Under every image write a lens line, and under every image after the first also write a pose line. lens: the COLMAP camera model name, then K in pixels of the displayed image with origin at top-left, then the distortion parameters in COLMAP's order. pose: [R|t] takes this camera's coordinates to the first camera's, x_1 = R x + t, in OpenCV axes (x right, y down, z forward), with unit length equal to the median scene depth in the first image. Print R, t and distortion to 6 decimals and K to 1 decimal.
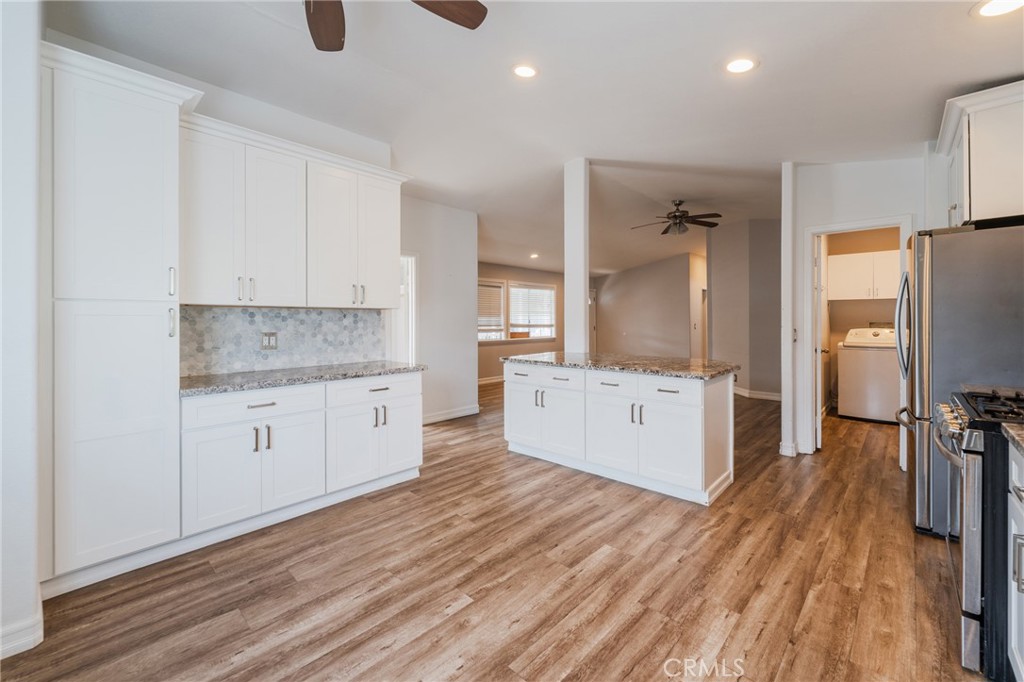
lens RADIAL K [[411.8, 0, 516.2], [0, 411.8, 332.8], [0, 0, 1]] dist [-0.000038, -0.000378]
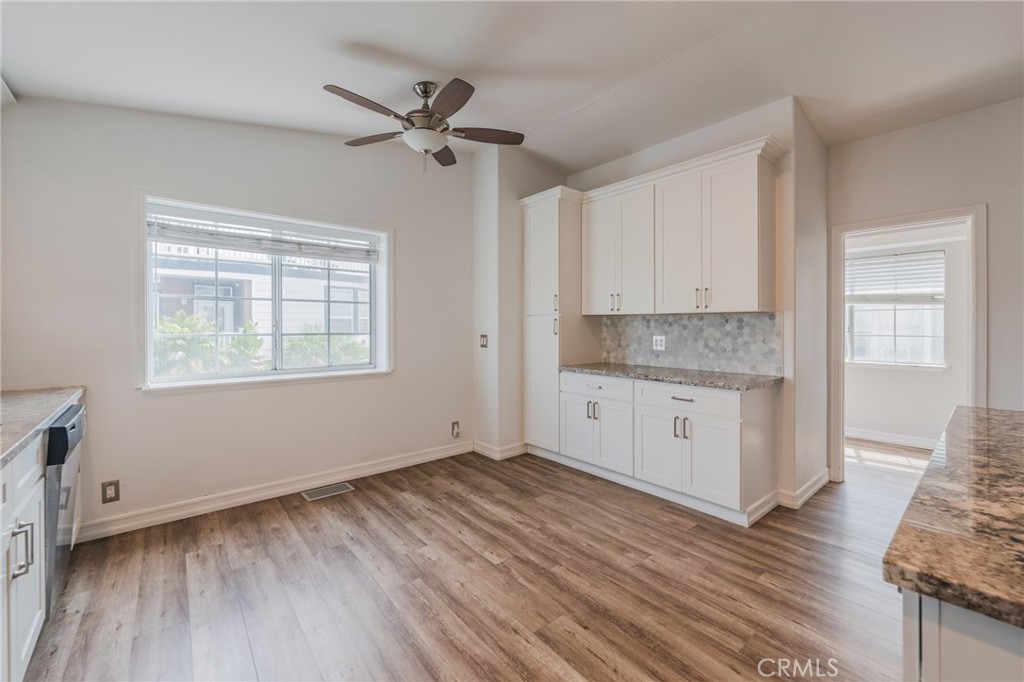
lens RADIAL K [[411.8, 0, 516.2], [0, 411.8, 332.8], [0, 0, 1]] dist [-0.000038, -0.000378]
pose [[-0.105490, 0.019702, -0.994225, 0.752435], [-0.031287, 0.999243, 0.023121, -0.028035], [0.993928, 0.033545, -0.104794, 0.835134]]
